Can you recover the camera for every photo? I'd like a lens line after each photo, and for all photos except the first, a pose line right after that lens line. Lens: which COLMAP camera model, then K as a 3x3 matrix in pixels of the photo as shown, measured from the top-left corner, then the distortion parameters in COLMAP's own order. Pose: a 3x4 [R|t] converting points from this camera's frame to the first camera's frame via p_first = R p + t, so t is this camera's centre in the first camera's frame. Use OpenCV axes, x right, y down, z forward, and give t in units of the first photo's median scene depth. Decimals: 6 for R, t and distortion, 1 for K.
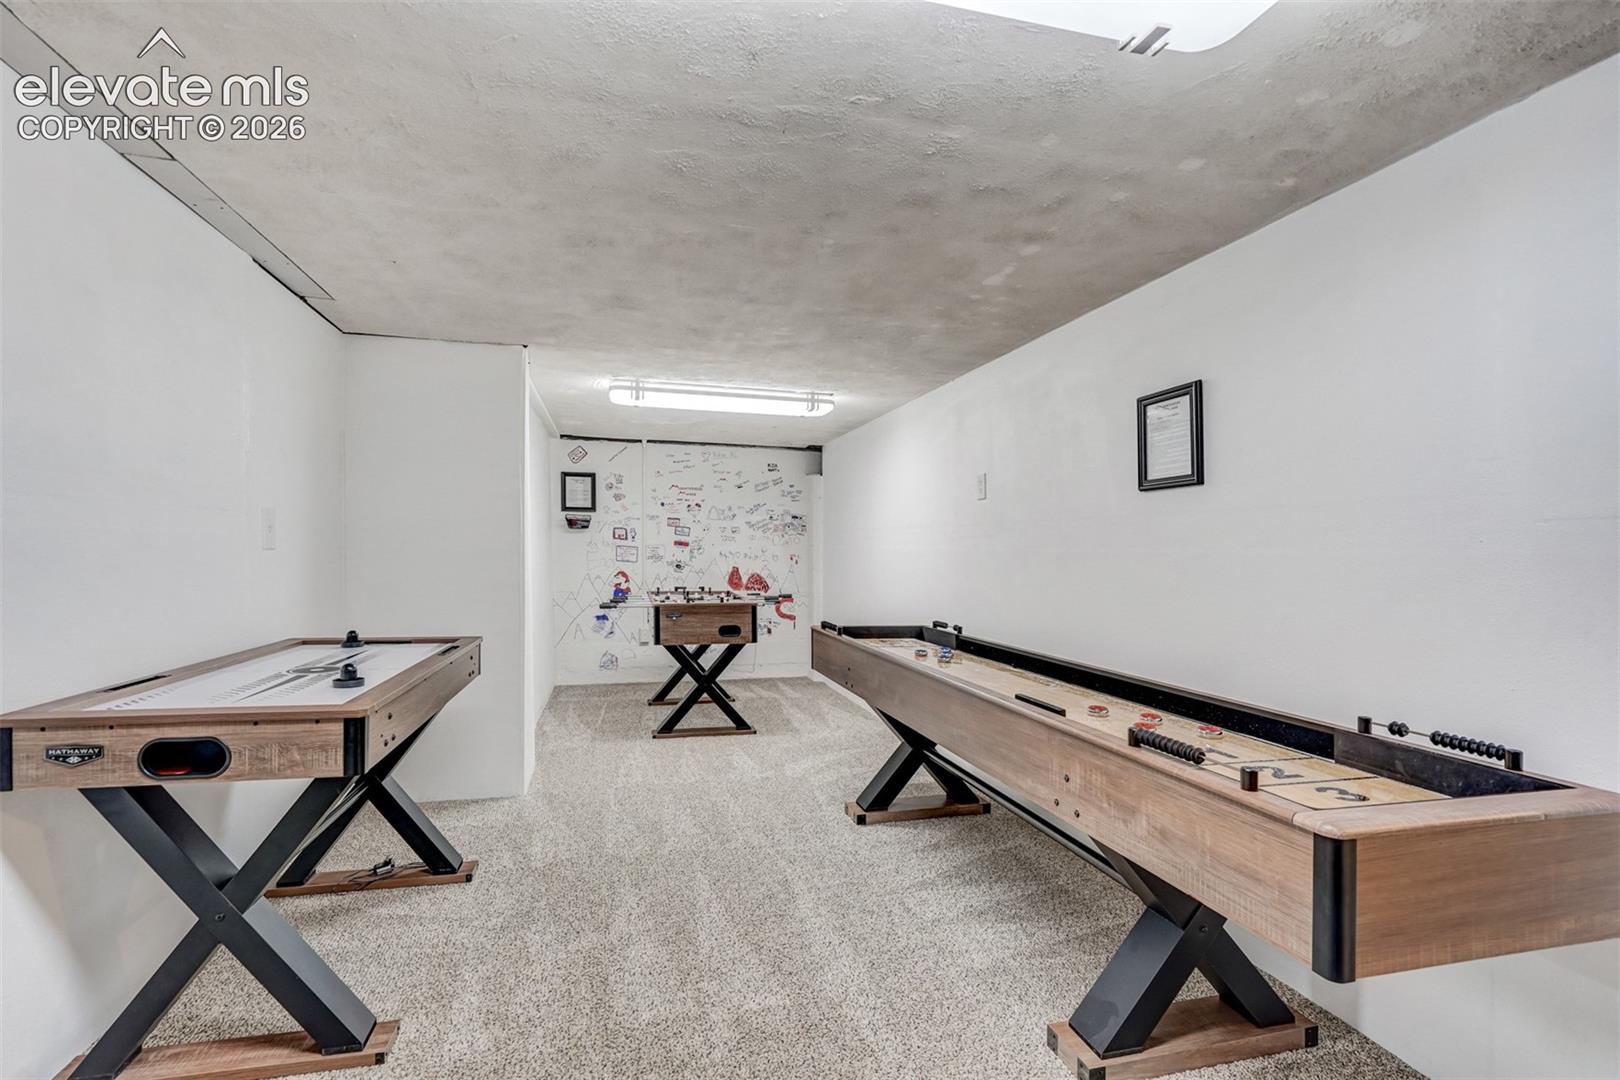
lens RADIAL K [[738.5, 0, 804.7], [0, 738.5, 542.6], [0, 0, 1]] dist [-0.001517, -0.001191]
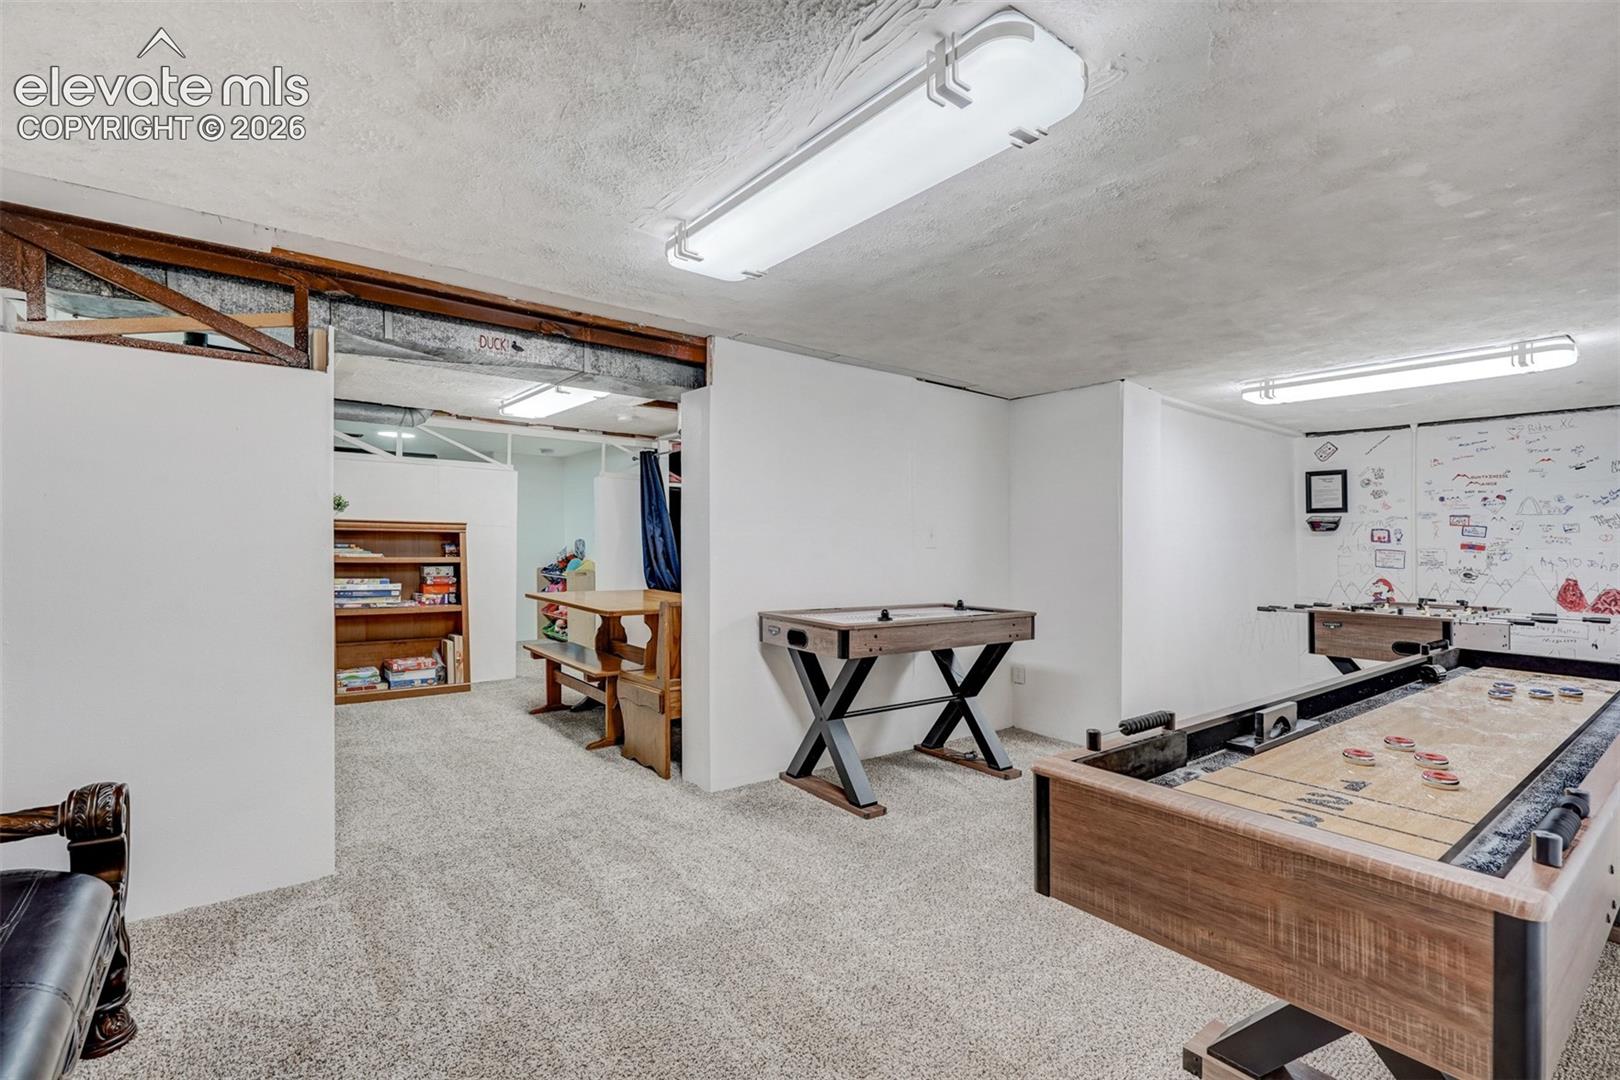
lens RADIAL K [[738.5, 0, 808.6], [0, 738.5, 557.0], [0, 0, 1]] dist [-0.001517, -0.001191]
pose [[0.403119, 0.007528, -0.915116, 0.289498], [-0.000126, 0.999967, 0.008170, 0.006134], [0.915147, -0.003179, 0.403107, 0.029143]]
